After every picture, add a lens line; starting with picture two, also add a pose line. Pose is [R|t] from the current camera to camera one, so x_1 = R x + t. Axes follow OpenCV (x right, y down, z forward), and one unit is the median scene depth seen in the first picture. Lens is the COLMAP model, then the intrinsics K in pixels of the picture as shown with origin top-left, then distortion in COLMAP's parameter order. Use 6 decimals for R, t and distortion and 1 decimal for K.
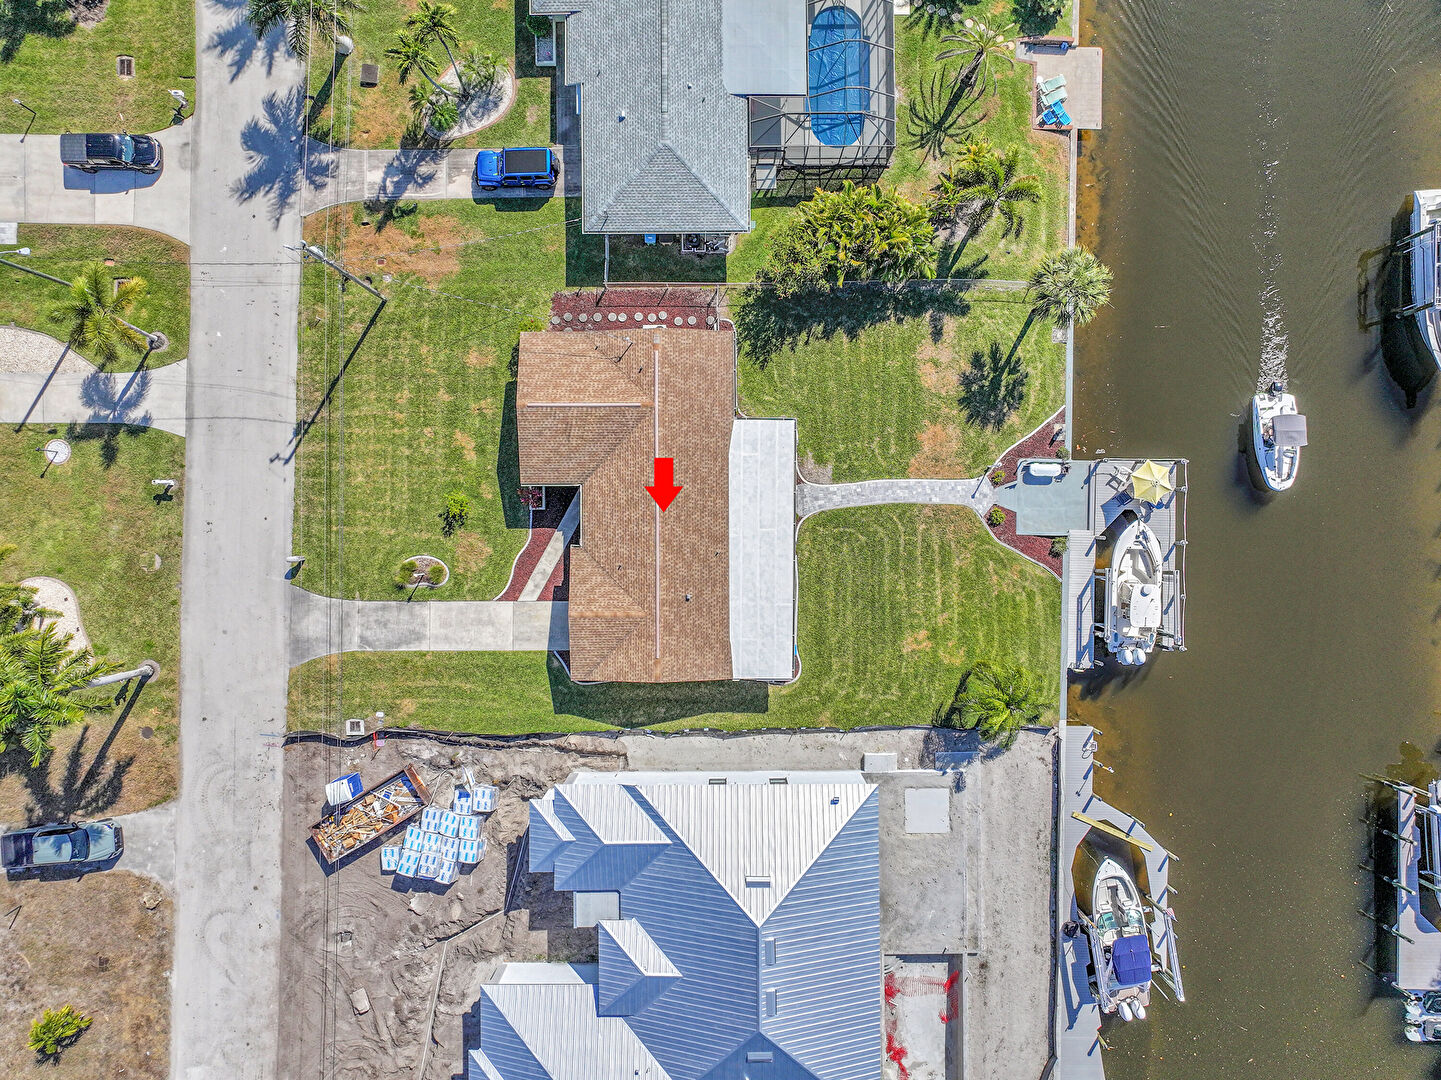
lens RADIAL K [[1003.5, 0, 720.5], [0, 1003.5, 540.0], [0, 0, 1]] dist [0.004406, -0.000626]
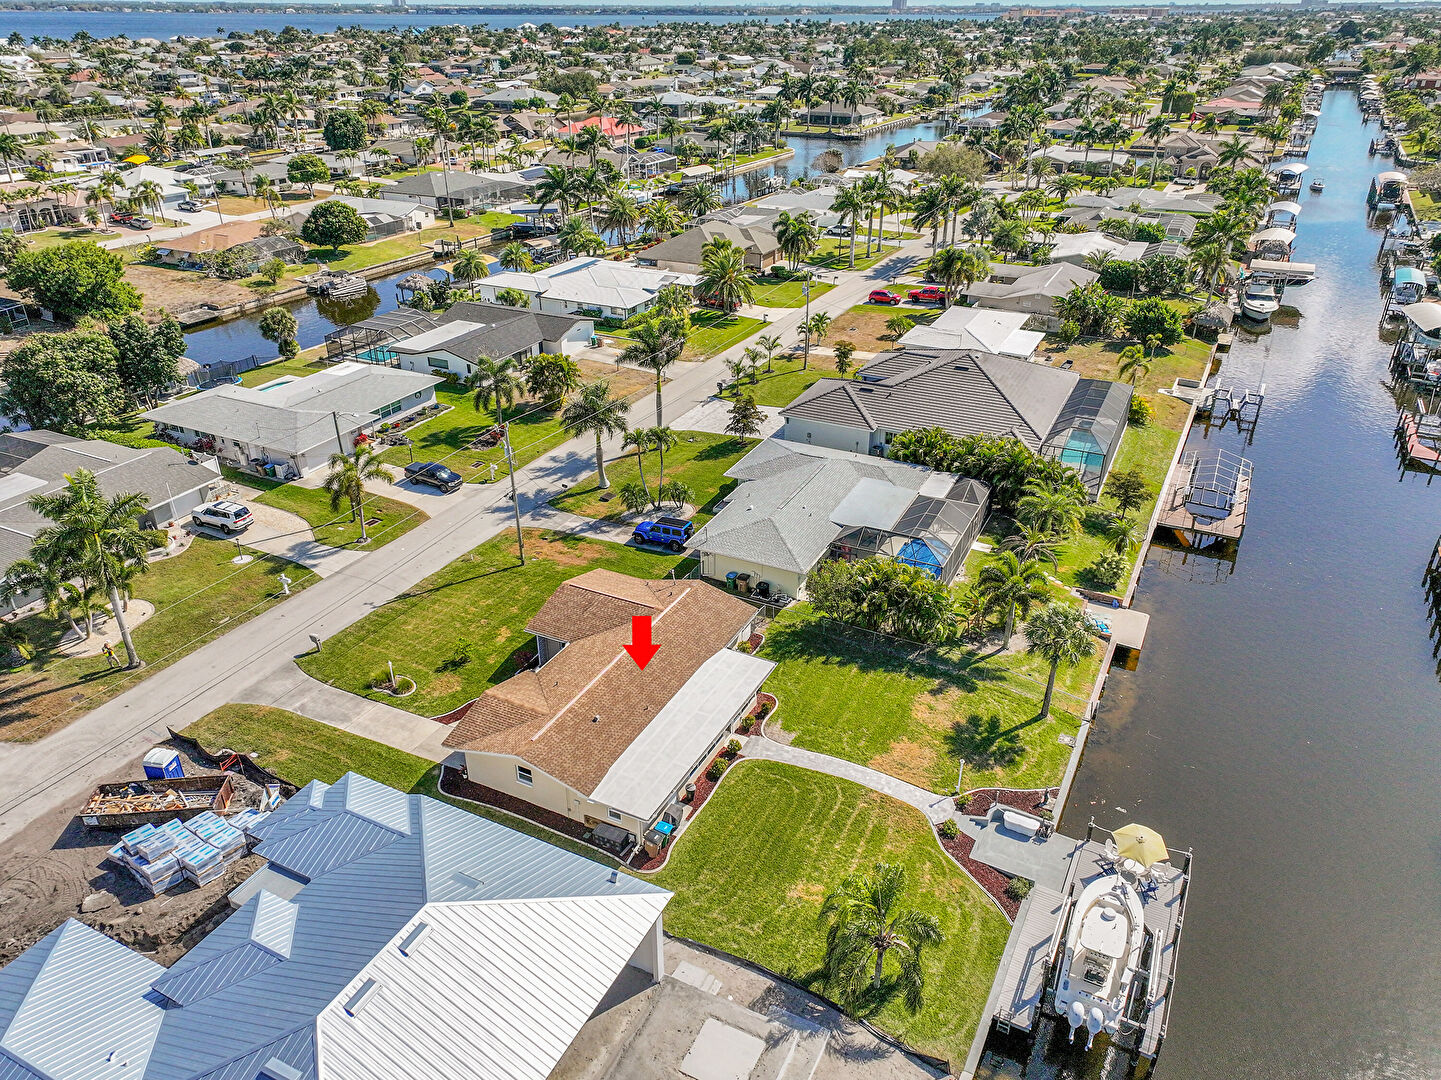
lens RADIAL K [[1023.2, 0, 724.4], [0, 1023.2, 519.6], [0, 0, 1]] dist [0.007170, 0.008847]
pose [[0.892834, 0.201967, -0.402562, 0.401206], [-0.450384, 0.402771, -0.796825, 0.653845], [0.001208, 0.892740, 0.450570, 0.367843]]
